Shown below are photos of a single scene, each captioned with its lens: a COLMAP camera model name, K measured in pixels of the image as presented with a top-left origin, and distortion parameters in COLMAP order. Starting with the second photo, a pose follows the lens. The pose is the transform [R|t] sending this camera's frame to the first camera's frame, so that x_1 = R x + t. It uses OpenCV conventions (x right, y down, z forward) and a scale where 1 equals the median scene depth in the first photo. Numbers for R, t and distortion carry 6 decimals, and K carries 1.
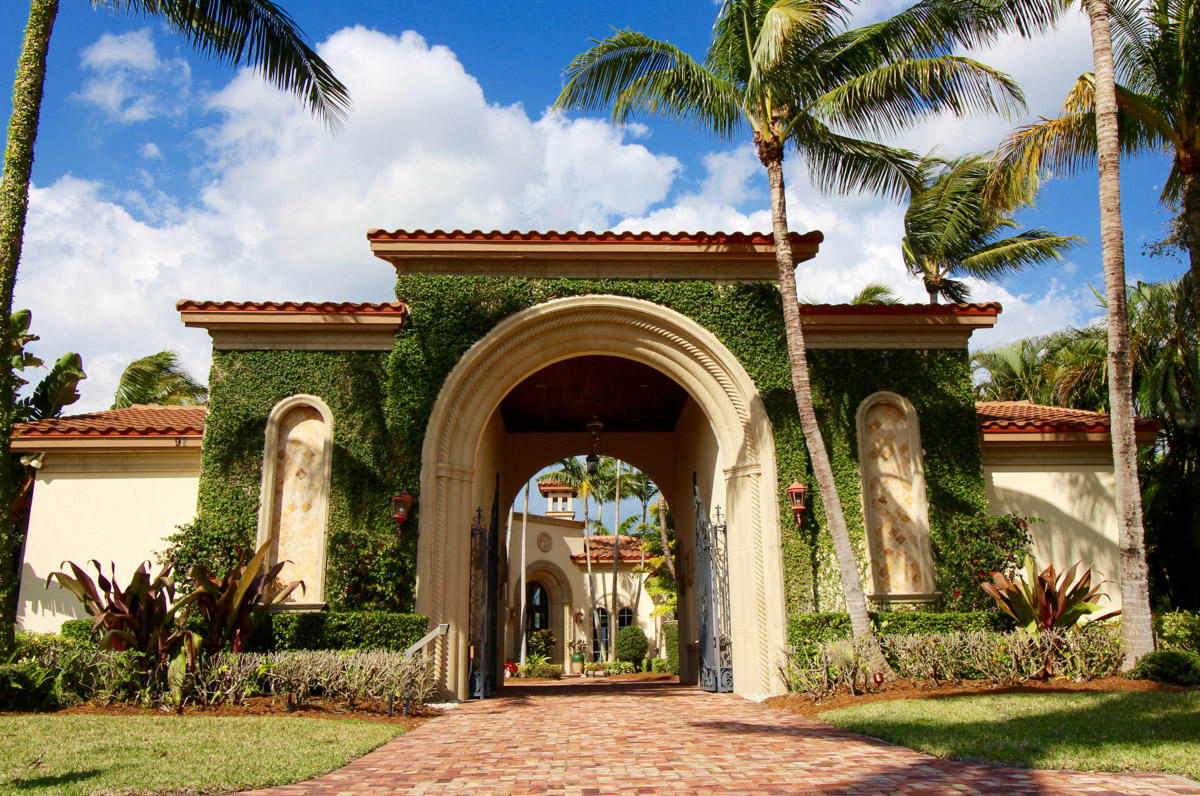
lens RADIAL K [[1027.3, 0, 600.0], [0, 1027.3, 398.0], [0, 0, 1]] dist [-0.007381, -0.001299]
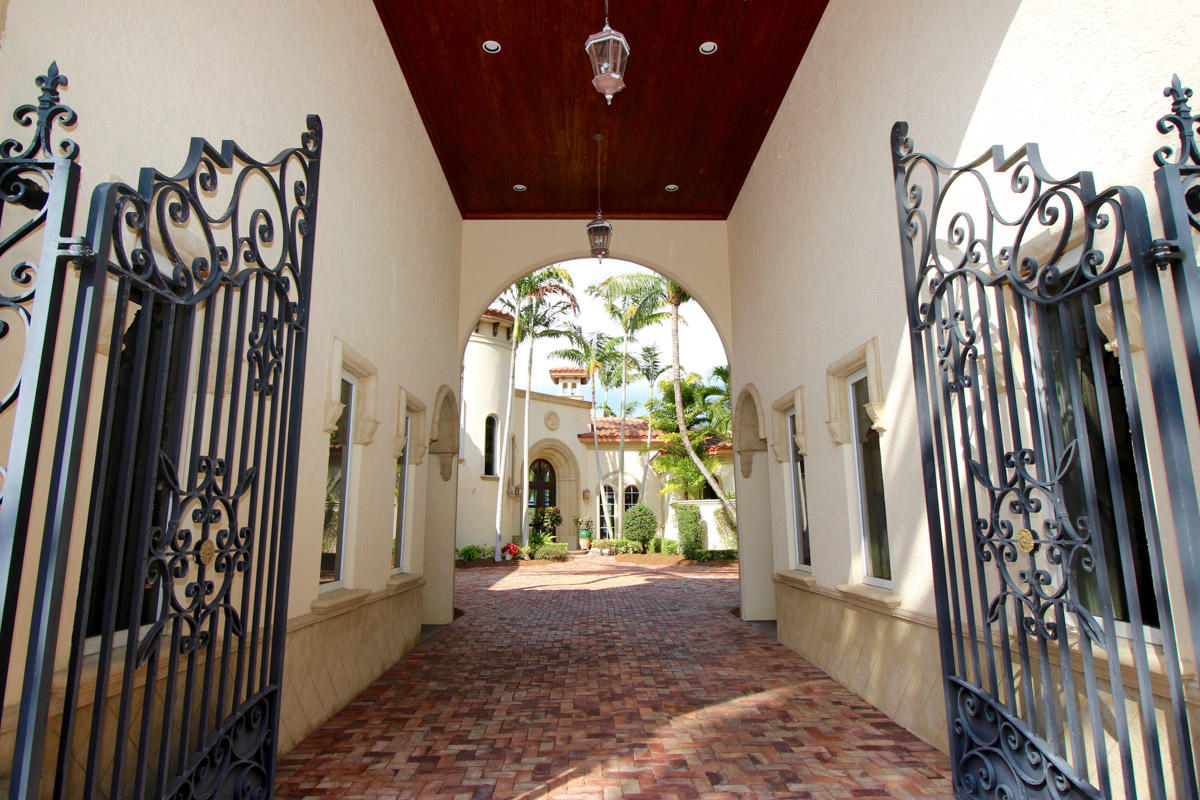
lens RADIAL K [[691.4, 0, 600.0], [0, 691.4, 400.0], [0, 0, 1]] dist [-0.002206, -0.000058]
pose [[0.999973, 0.004814, -0.005549, -0.003329], [-0.004327, 0.996412, 0.084522, 0.062948], [0.005935, -0.084496, 0.996406, 0.328395]]
